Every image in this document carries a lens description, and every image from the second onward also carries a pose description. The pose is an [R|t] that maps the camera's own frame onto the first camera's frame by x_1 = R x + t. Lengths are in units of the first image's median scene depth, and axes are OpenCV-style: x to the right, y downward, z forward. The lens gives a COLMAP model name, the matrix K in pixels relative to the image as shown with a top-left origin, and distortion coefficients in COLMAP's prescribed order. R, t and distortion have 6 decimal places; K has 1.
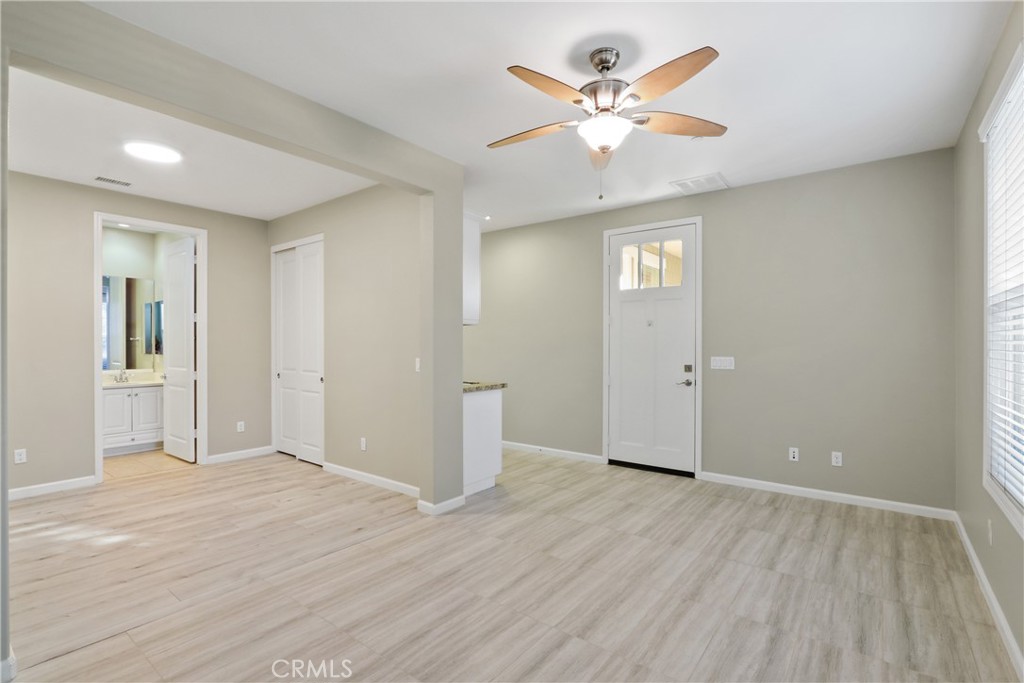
lens RADIAL K [[477.4, 0, 515.4], [0, 477.4, 345.2], [0, 0, 1]] dist [-0.012651, -0.000662]
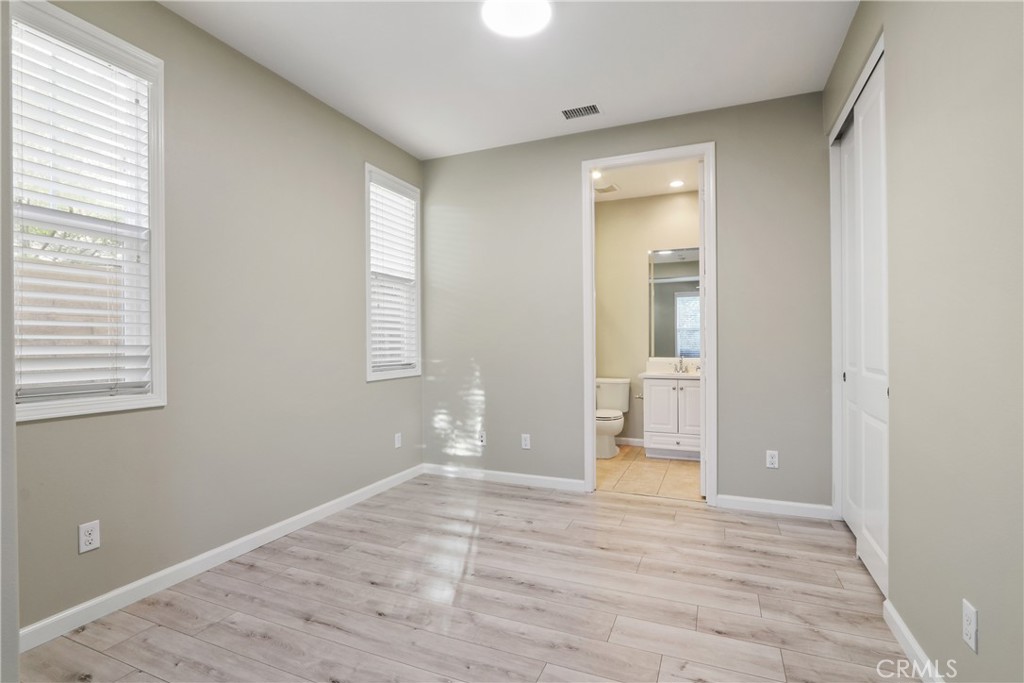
lens RADIAL K [[477.4, 0, 518.7], [0, 477.4, 342.5], [0, 0, 1]] dist [-0.012651, -0.000662]
pose [[0.258591, -0.000605, -0.965987, -0.124314], [0.001591, 0.999999, -0.000201, 0.036979], [0.965986, -0.001485, 0.258592, 0.741059]]
